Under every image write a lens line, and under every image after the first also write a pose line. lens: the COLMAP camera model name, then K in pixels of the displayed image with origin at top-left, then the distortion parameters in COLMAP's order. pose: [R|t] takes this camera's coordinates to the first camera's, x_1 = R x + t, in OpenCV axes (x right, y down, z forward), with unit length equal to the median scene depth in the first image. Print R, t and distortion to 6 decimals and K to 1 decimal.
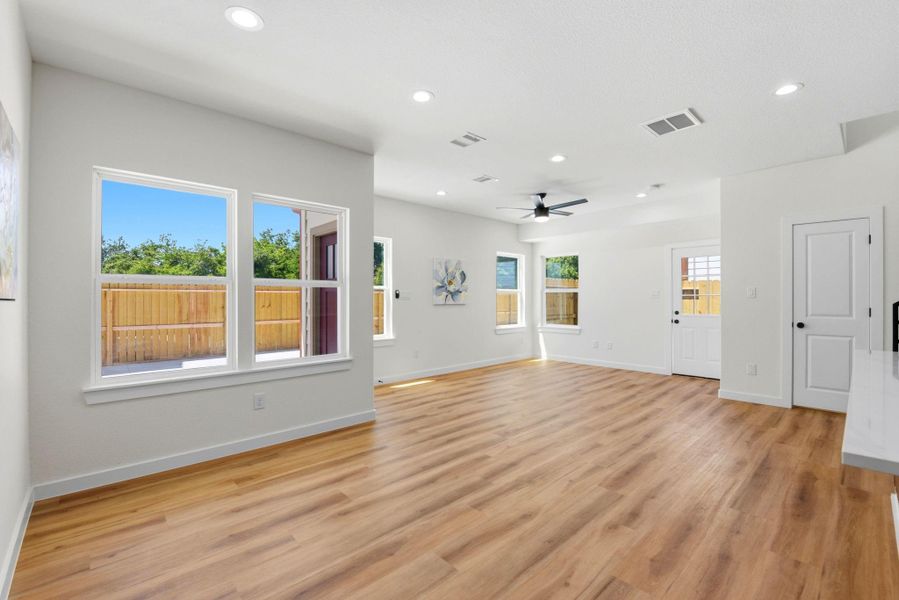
lens RADIAL K [[391.3, 0, 455.5], [0, 391.3, 295.9], [0, 0, 1]] dist [-0.007788, -0.006886]
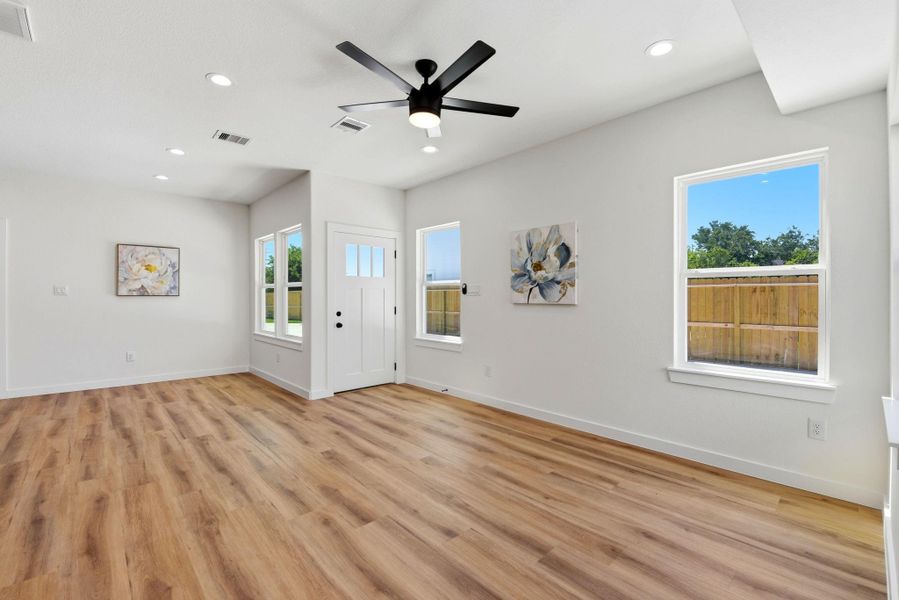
lens RADIAL K [[391.3, 0, 460.9], [0, 391.3, 295.6], [0, 0, 1]] dist [-0.007788, -0.006886]
pose [[0.002523, 0.000368, -0.999997, 0.885655], [0.008627, 0.999963, 0.000390, 0.012034], [0.999960, -0.008628, 0.002520, 1.356352]]
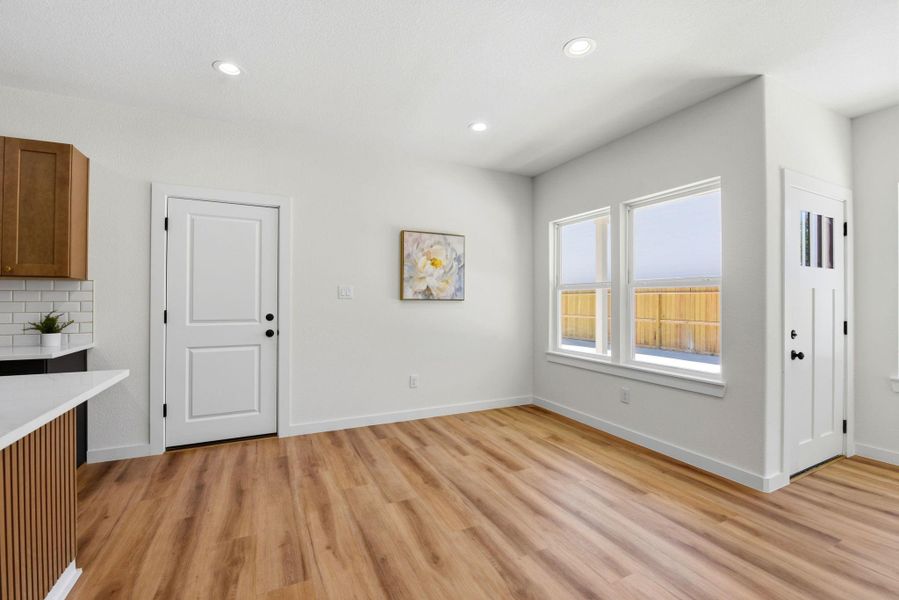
lens RADIAL K [[389.9, 0, 458.9], [0, 389.9, 298.7], [0, 0, 1]] dist [-0.015794, -0.002333]
pose [[-0.291775, -0.002756, -0.956483, 0.497612], [0.004269, 0.999982, -0.004183, 0.004907], [0.956477, -0.005303, -0.291758, 0.668731]]
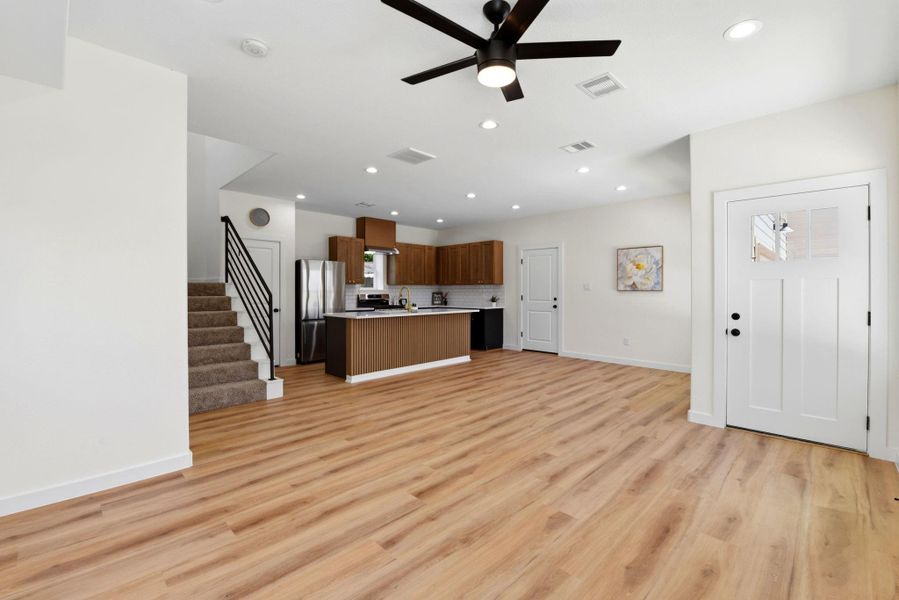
lens RADIAL K [[389.9, 0, 451.1], [0, 389.9, 295.7], [0, 0, 1]] dist [-0.015794, -0.002333]
pose [[-0.999571, 0.003042, -0.029126, 0.358667], [0.002921, 0.999987, 0.004212, 0.014249], [0.029139, 0.004125, -0.999567, 1.783297]]
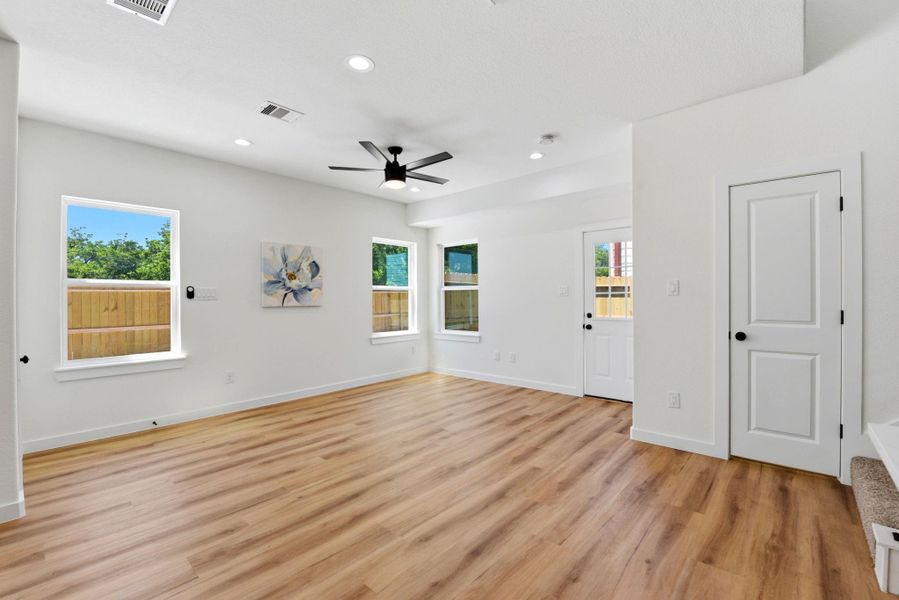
lens RADIAL K [[391.3, 0, 455.3], [0, 391.3, 295.8], [0, 0, 1]] dist [-0.007788, -0.006886]
pose [[0.995425, -0.004678, 0.095436, 0.338175], [0.004400, 0.999985, 0.003119, 0.001517], [-0.095450, -0.002684, 0.995431, 0.380204]]
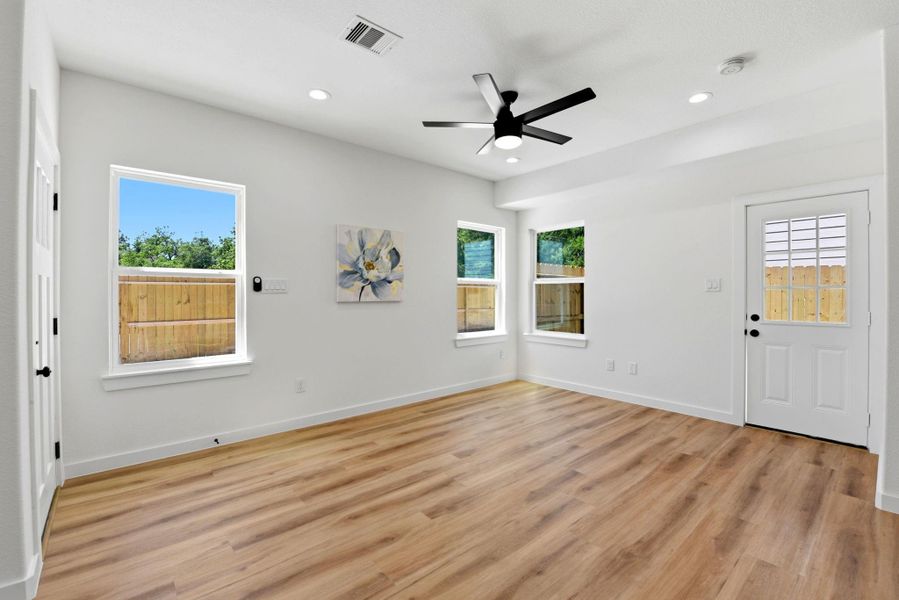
lens RADIAL K [[391.3, 0, 454.1], [0, 391.3, 294.0], [0, 0, 1]] dist [-0.007788, -0.006886]
pose [[0.999198, 0.001722, -0.040013, 0.219418], [-0.001315, 0.999947, 0.010200, 0.004875], [0.040029, -0.010140, 0.999147, 0.606119]]
